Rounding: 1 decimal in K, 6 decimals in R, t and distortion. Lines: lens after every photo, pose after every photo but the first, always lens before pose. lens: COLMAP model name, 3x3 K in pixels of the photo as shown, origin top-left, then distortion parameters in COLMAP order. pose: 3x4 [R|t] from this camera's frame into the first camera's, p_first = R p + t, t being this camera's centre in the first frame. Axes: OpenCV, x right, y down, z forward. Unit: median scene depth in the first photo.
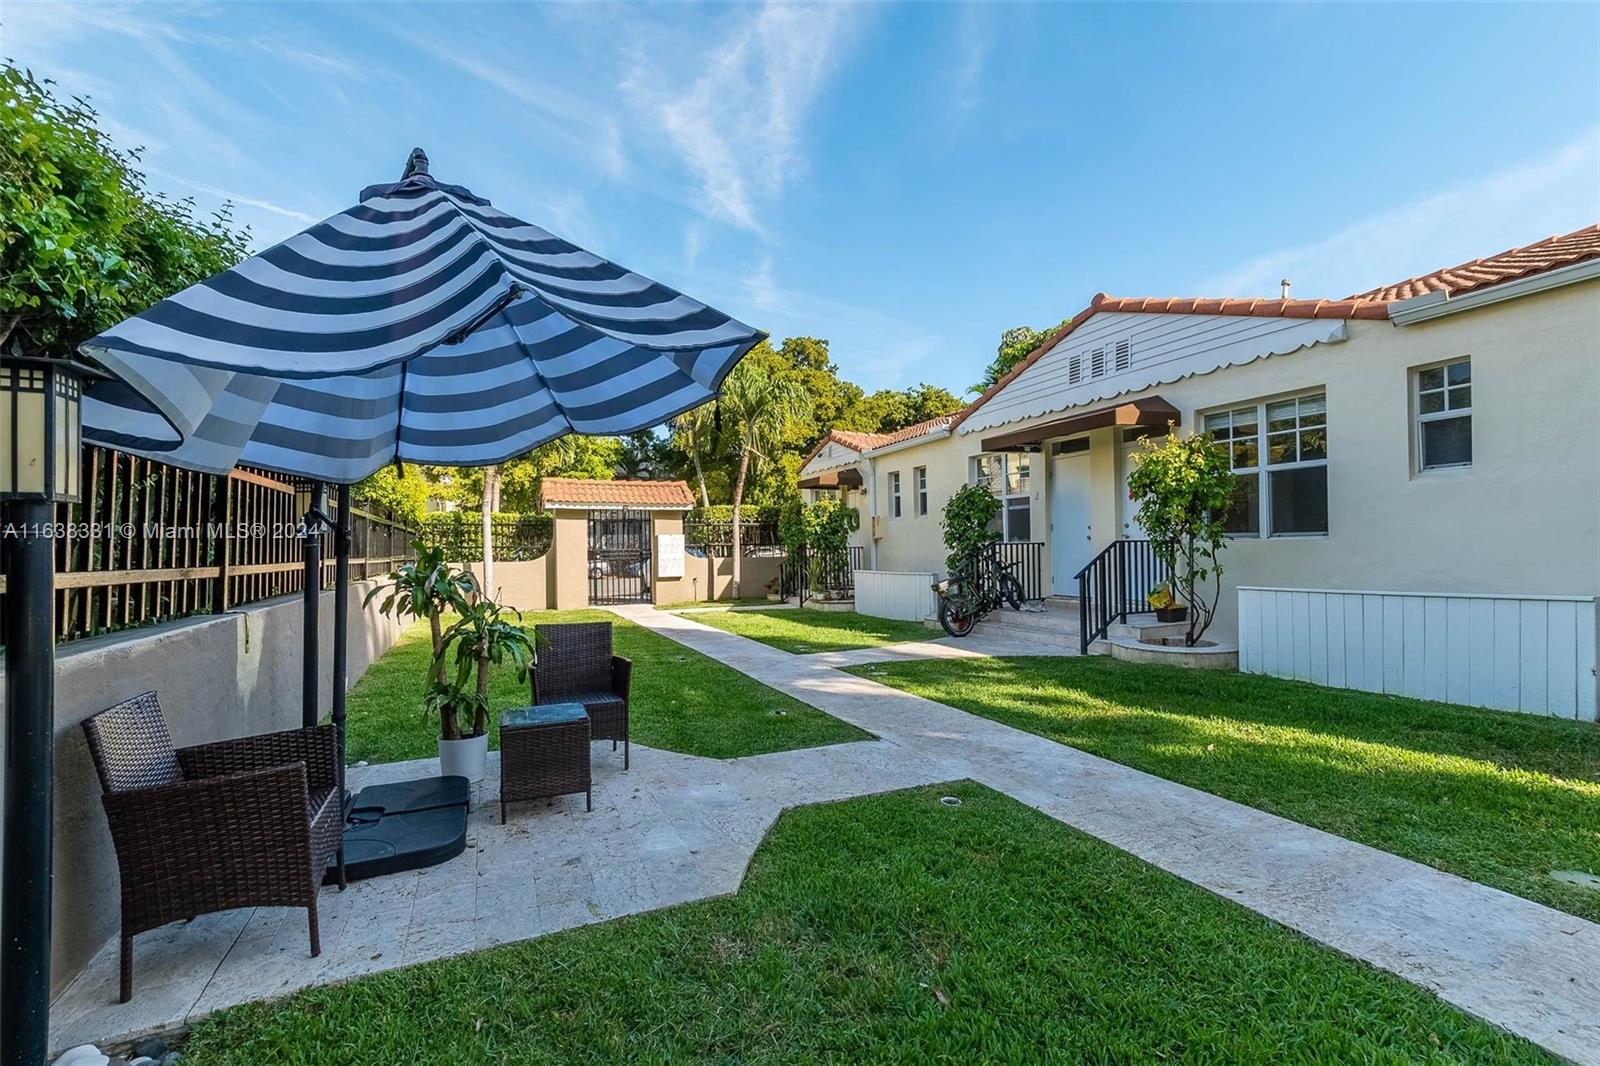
lens RADIAL K [[739.3, 0, 800.0], [0, 739.3, 533.0], [0, 0, 1]] dist [-0.004141, -0.001027]
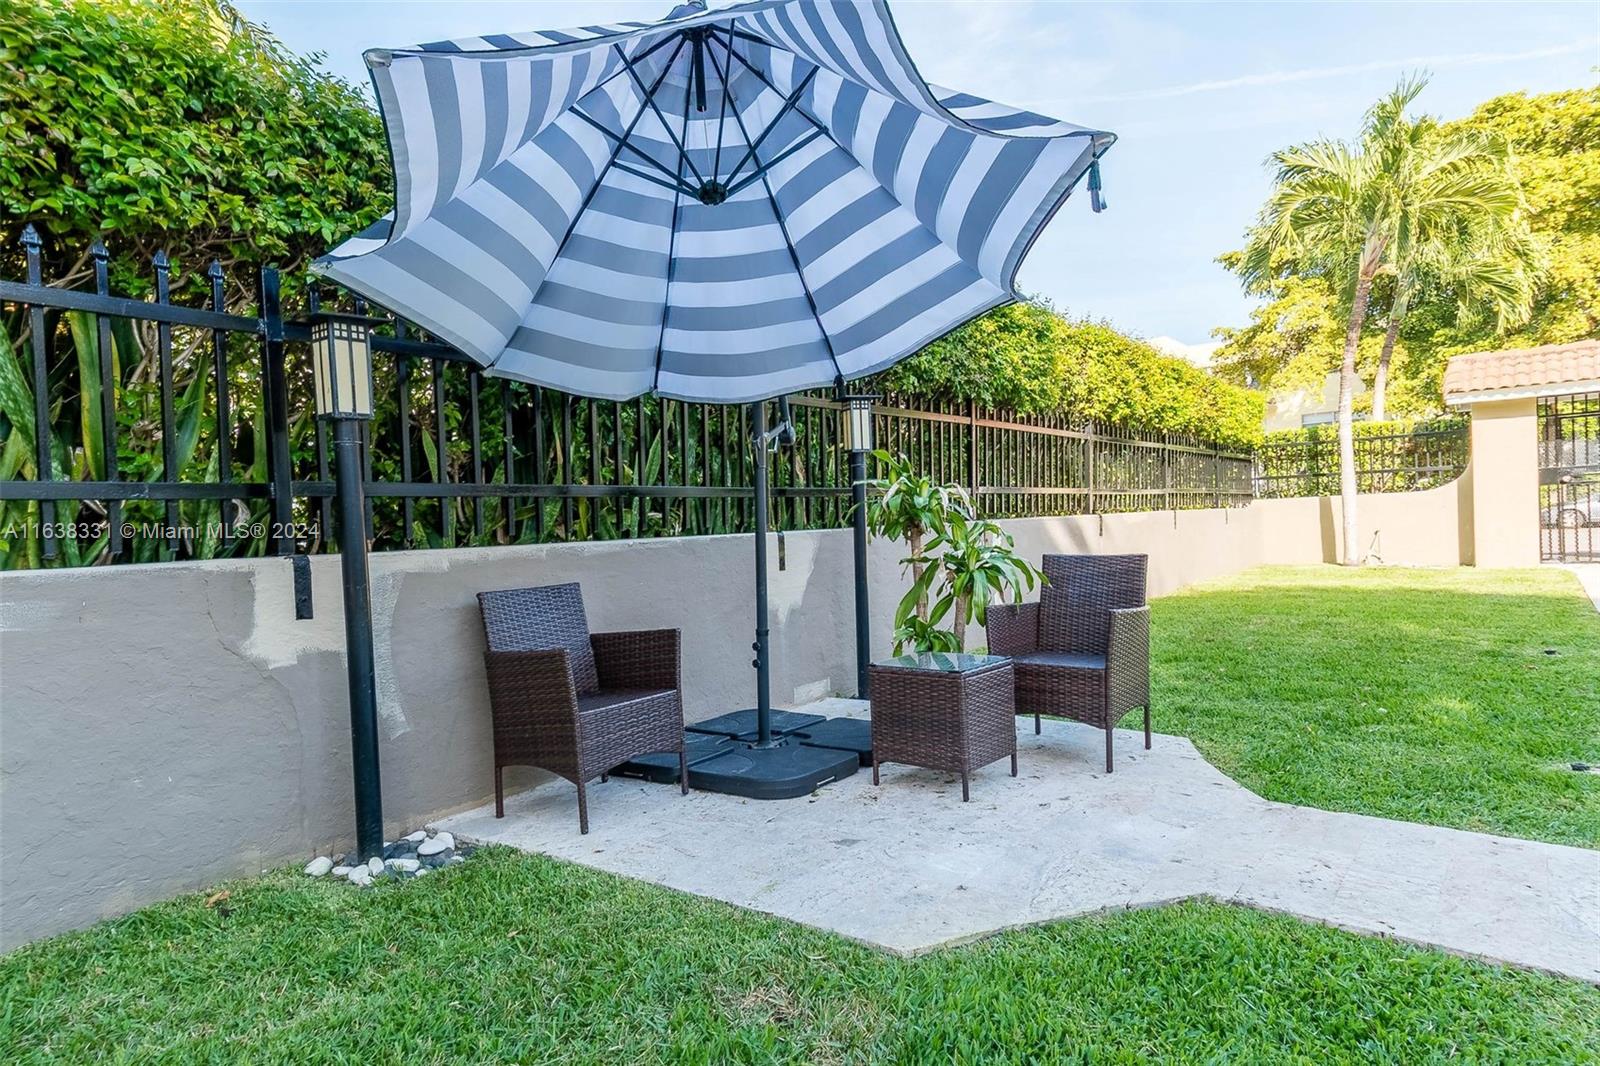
lens RADIAL K [[940.3, 0, 800.0], [0, 940.3, 533.0], [0, 0, 1]] dist [0.065661, -0.000475]
pose [[0.462609, 0.001554, -0.886561, 0.431694], [0.052061, 0.998225, 0.028915, 0.074056], [0.885033, -0.059532, 0.461707, 0.415428]]
